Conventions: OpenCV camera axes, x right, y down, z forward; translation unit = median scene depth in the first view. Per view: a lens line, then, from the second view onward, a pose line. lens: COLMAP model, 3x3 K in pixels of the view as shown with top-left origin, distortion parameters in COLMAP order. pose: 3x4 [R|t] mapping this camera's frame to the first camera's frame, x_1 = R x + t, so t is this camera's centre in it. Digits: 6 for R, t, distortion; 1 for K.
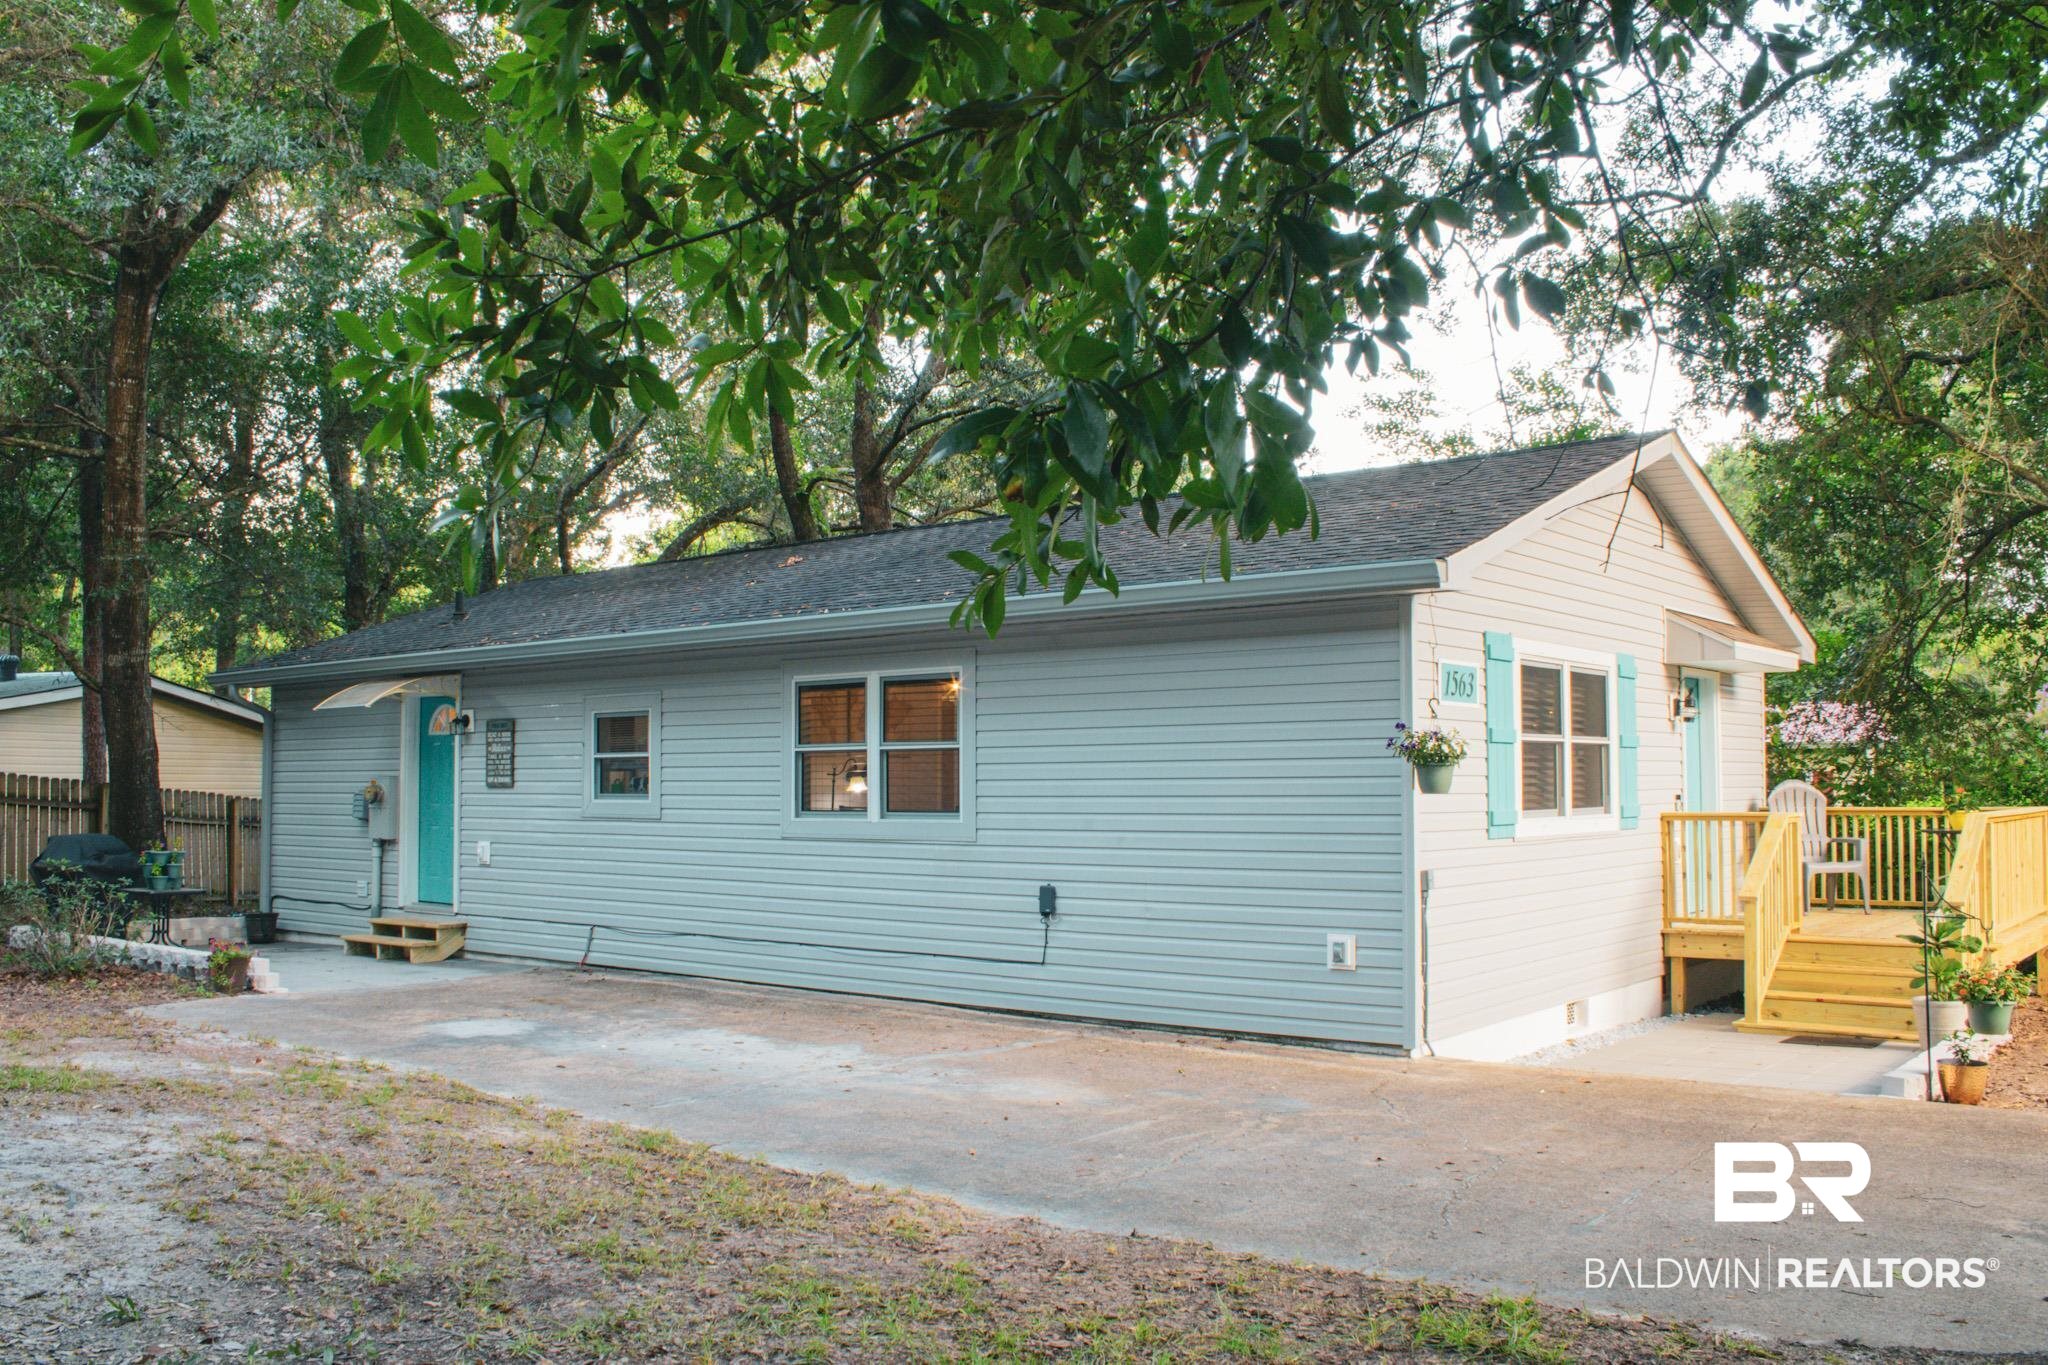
lens RADIAL K [[1727.5, 0, 1008.2], [0, 1727.5, 689.7], [0, 0, 1]] dist [-0.114685, 0.066962]
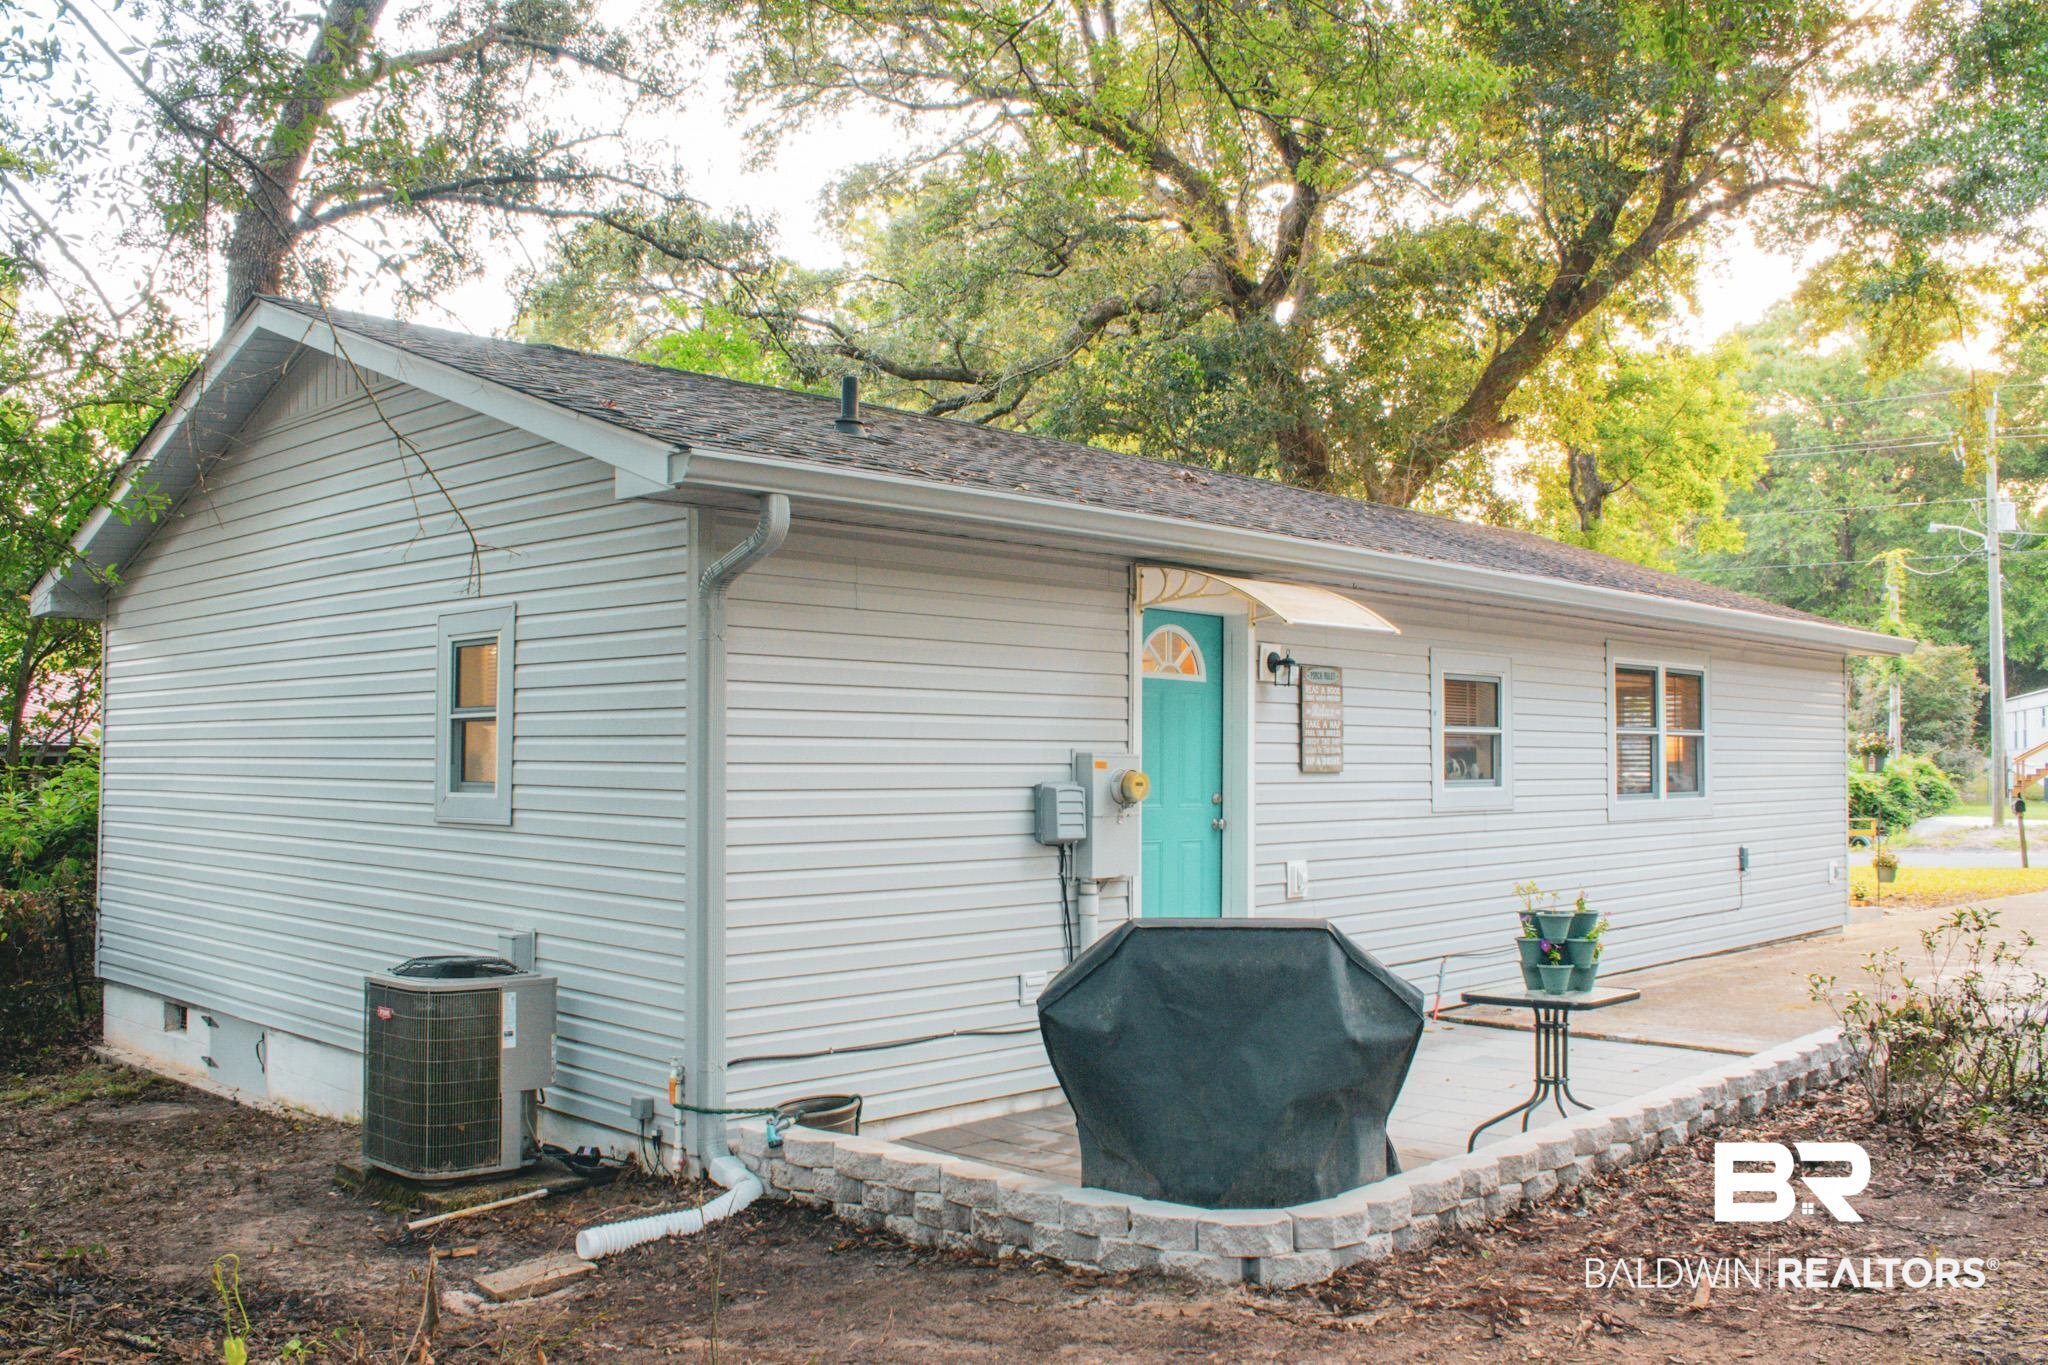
lens RADIAL K [[1727.5, 0, 1024.3], [0, 1727.5, 682.3], [0, 0, 1]] dist [-0.114685, 0.066962]
pose [[0.095910, 0.040414, 0.994569, -0.965264], [-0.065953, 0.997238, -0.034162, 0.053774], [-0.993203, -0.062319, 0.098310, 1.071783]]
